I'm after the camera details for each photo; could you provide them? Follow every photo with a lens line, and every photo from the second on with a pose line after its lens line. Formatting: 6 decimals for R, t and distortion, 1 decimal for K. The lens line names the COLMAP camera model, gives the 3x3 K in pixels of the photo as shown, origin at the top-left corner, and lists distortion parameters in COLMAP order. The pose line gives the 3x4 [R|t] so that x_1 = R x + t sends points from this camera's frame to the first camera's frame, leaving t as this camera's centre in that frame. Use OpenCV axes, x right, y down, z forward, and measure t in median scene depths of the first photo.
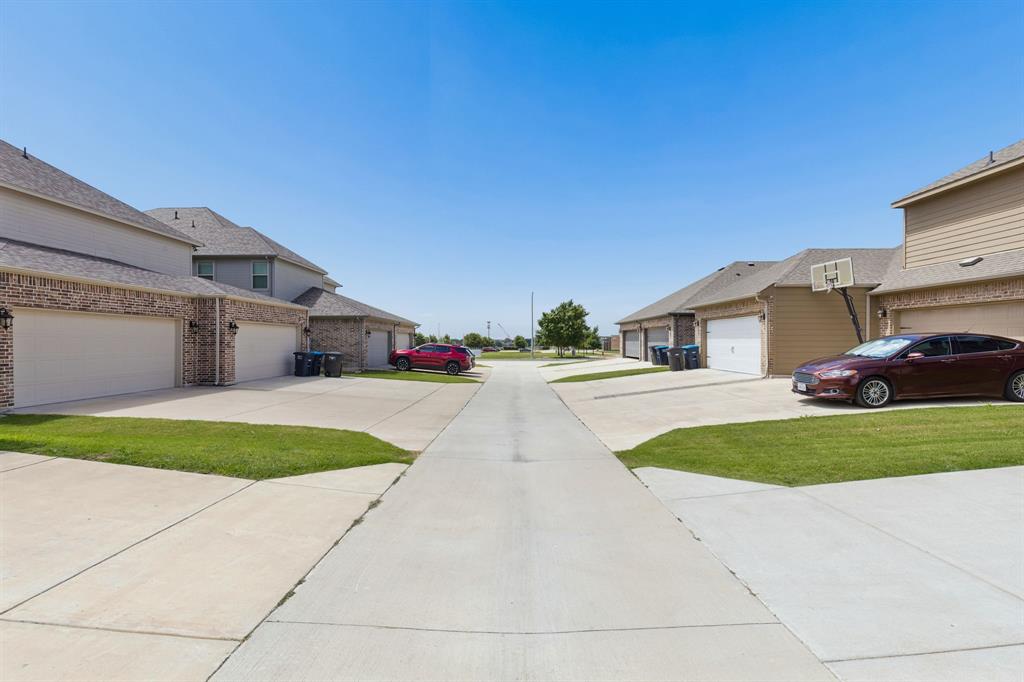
lens RADIAL K [[455.5, 0, 512.0], [0, 455.5, 341.0], [0, 0, 1]] dist [0.001352, 0.000431]
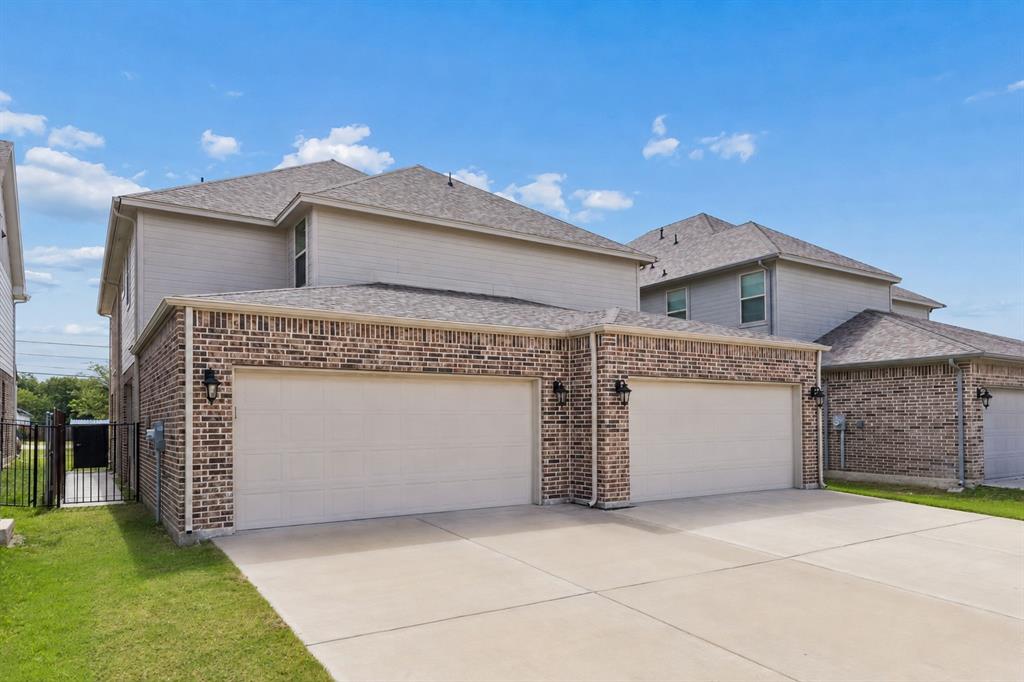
lens RADIAL K [[657.7, 0, 511.9], [0, 657.7, 408.8], [0, 0, 1]] dist [0.002574, 0.001260]
pose [[0.550208, -0.019996, -0.834788, -0.087674], [0.009100, 0.999797, -0.017951, 0.001212], [0.834978, 0.002280, 0.550278, 0.522152]]
